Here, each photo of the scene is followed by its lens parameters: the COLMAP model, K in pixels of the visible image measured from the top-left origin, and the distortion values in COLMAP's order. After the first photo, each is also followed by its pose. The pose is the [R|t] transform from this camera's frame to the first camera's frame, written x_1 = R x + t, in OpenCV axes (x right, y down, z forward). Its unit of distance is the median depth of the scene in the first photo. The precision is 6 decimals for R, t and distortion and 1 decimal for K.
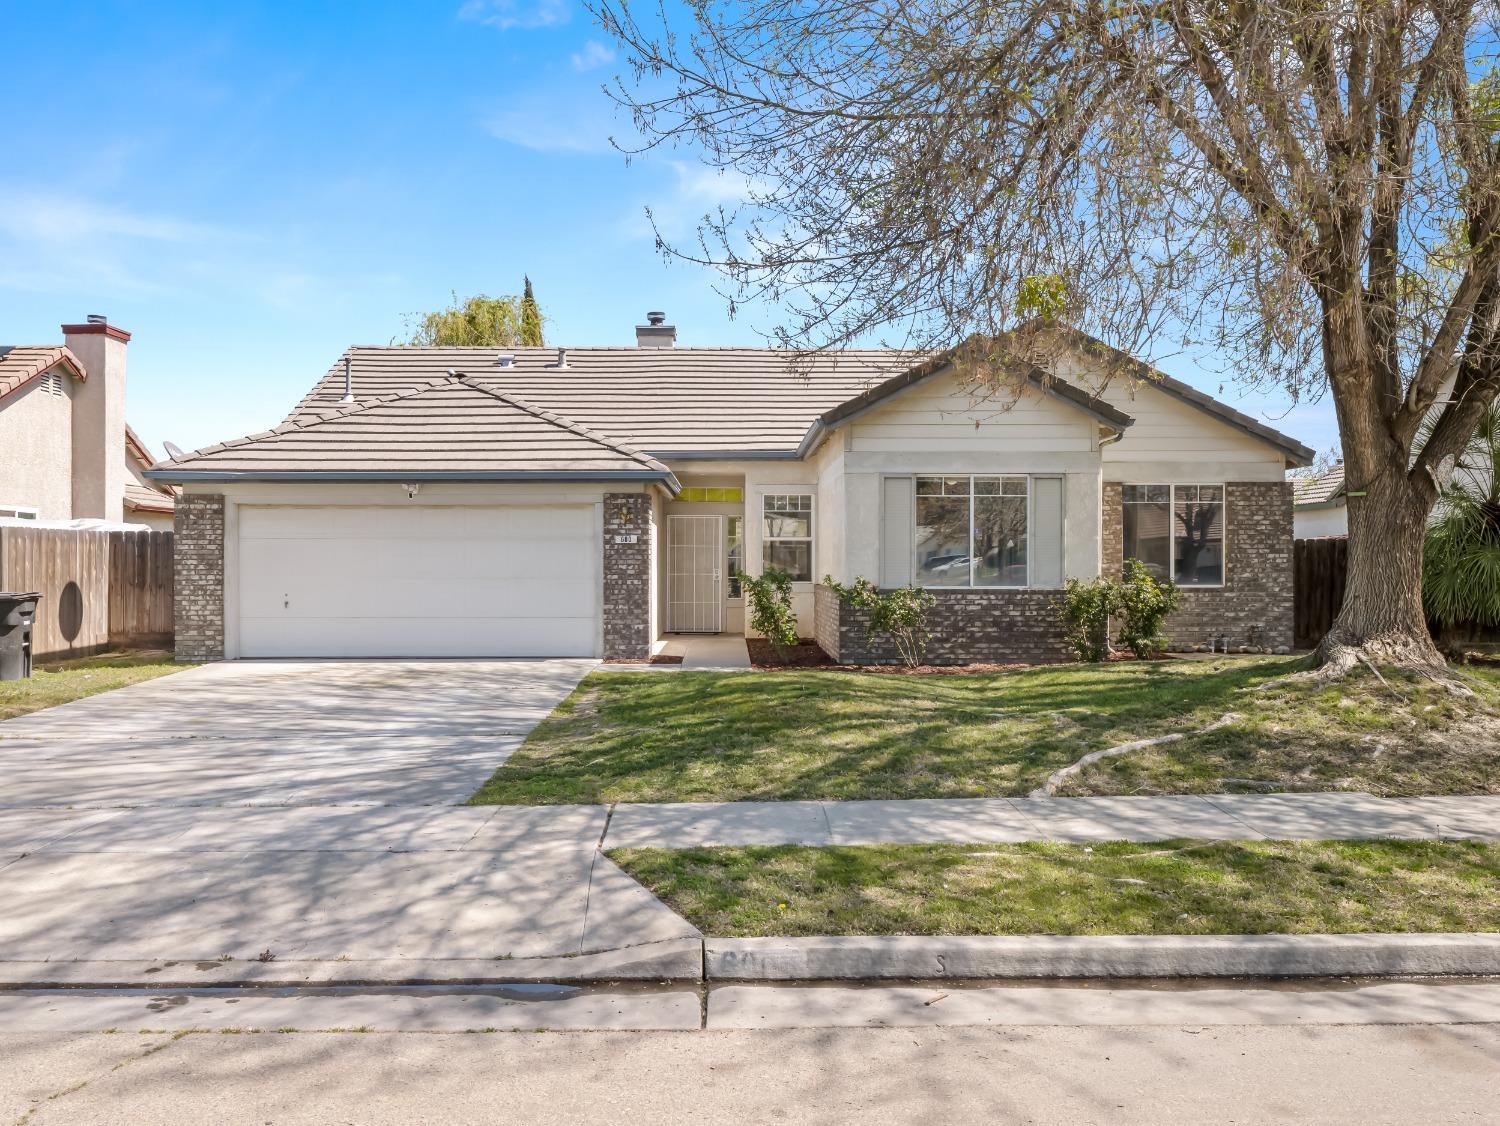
lens RADIAL K [[1249.0, 0, 747.4], [0, 1249.0, 564.0], [0, 0, 1]] dist [0.011153, -0.030826]
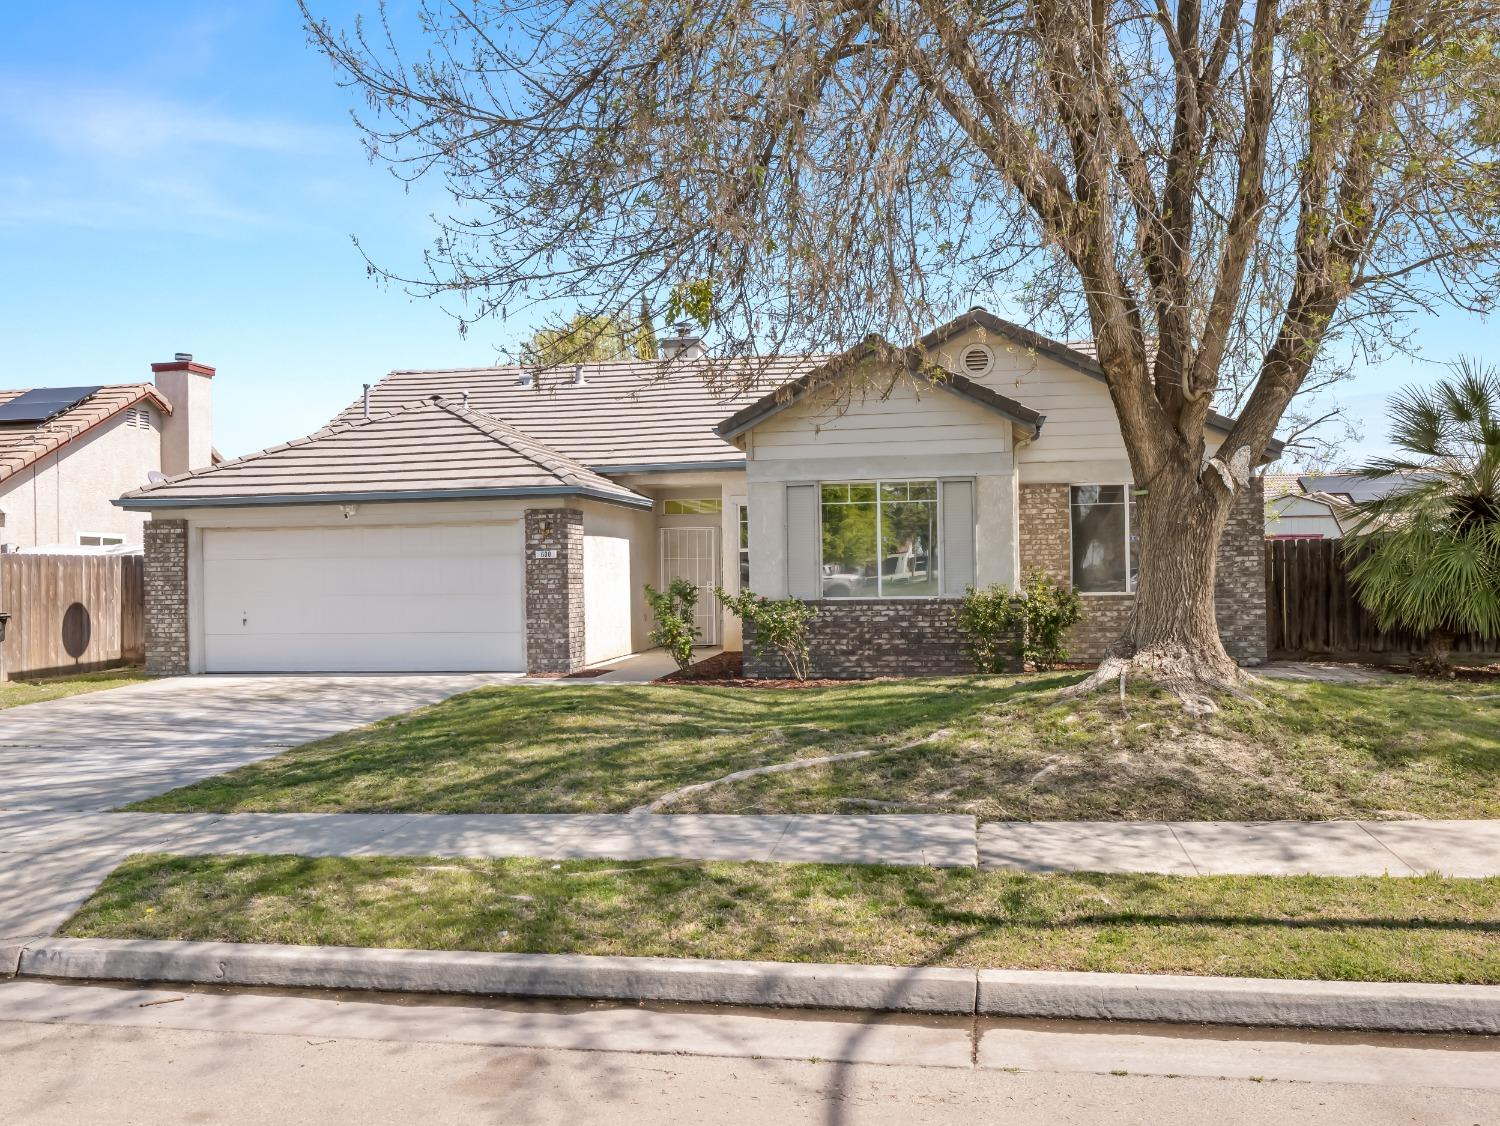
lens RADIAL K [[1284.4, 0, 752.4], [0, 1284.4, 558.3], [0, 0, 1]] dist [0.025084, -0.040255]
pose [[0.981597, -0.018182, -0.190098, 0.268352], [0.015841, 0.999779, -0.013827, 0.000607], [0.190307, 0.010561, 0.981668, 0.011590]]
